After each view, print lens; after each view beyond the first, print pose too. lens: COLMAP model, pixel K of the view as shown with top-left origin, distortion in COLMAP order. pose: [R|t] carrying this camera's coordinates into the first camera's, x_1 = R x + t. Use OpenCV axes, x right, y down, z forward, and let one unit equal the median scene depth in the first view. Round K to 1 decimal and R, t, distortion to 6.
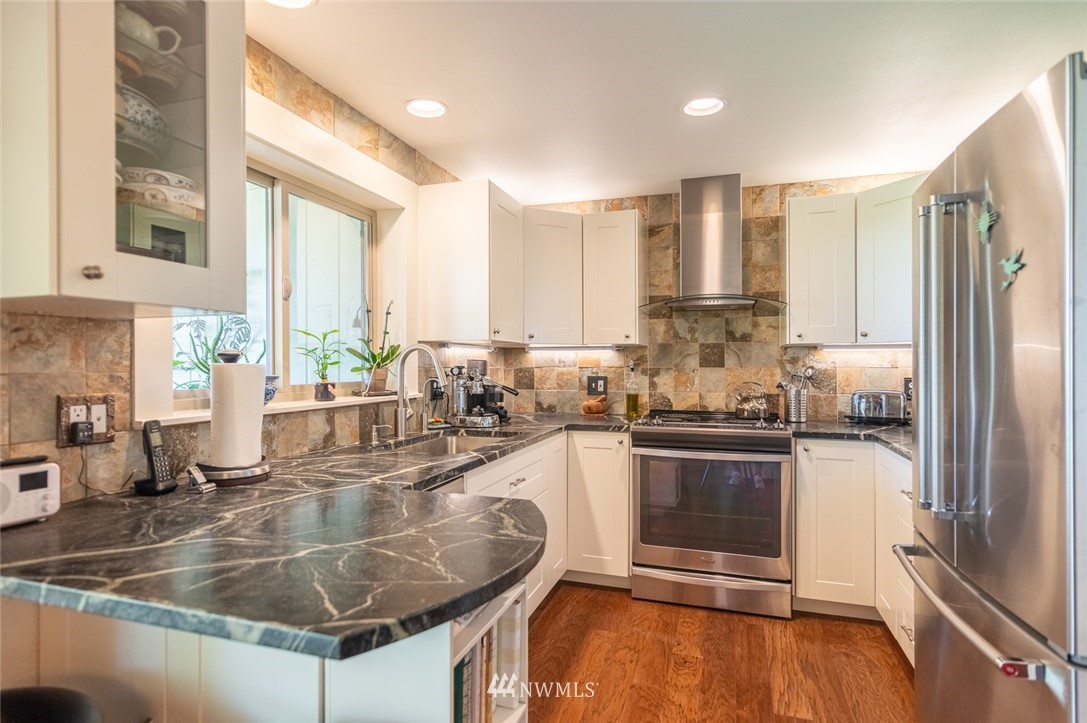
lens RADIAL K [[566.5, 0, 547.6], [0, 566.5, 364.0], [0, 0, 1]] dist [0.002230, -0.001089]
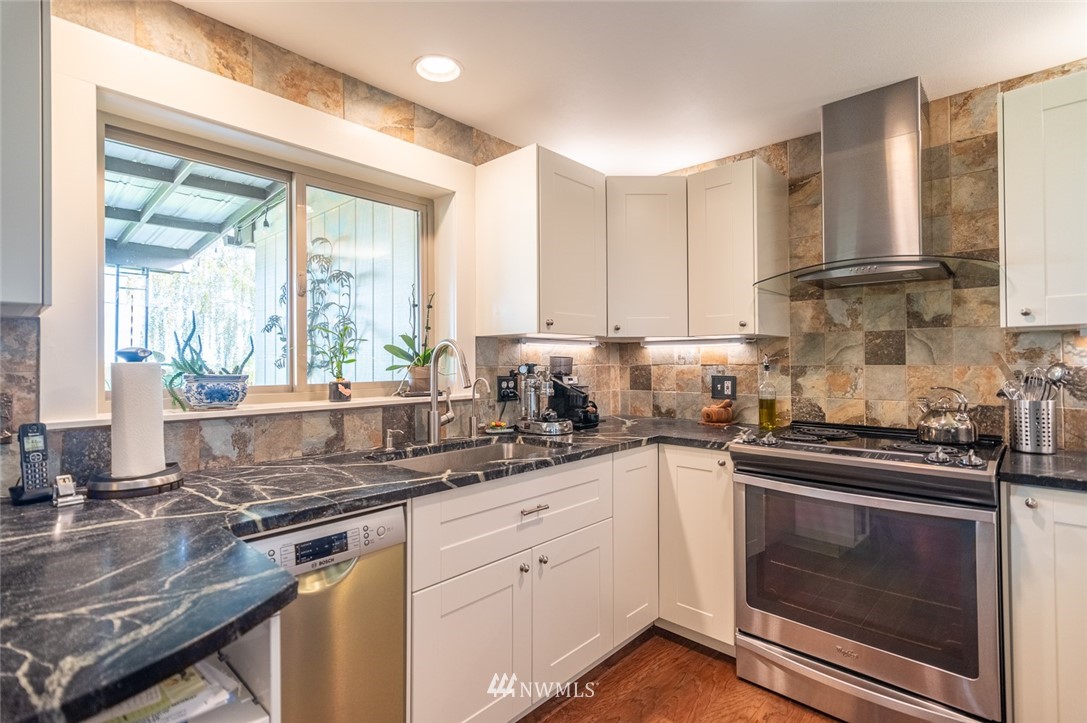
lens RADIAL K [[522.2, 0, 547.9], [0, 522.2, 355.6], [0, 0, 1]] dist [0.009866, 0.000019]
pose [[0.907264, -0.008346, -0.420479, 0.199979], [0.004109, 0.999931, -0.010982, 0.000014], [0.420542, 0.008236, 0.907236, 0.249751]]
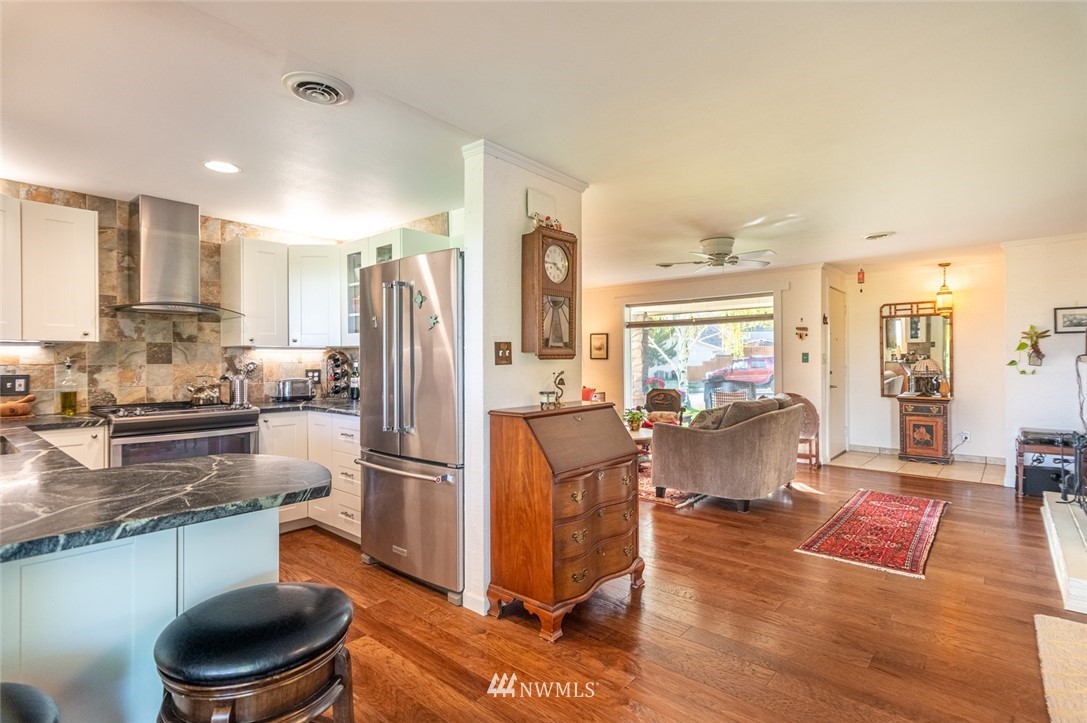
lens RADIAL K [[522.2, 0, 535.9], [0, 522.2, 358.4], [0, 0, 1]] dist [0.009866, 0.000019]
pose [[0.398254, 0.000040, 0.917275, -0.407645], [0.002806, 0.999995, -0.001262, -0.001598], [-0.917271, 0.003077, 0.398252, -0.120336]]
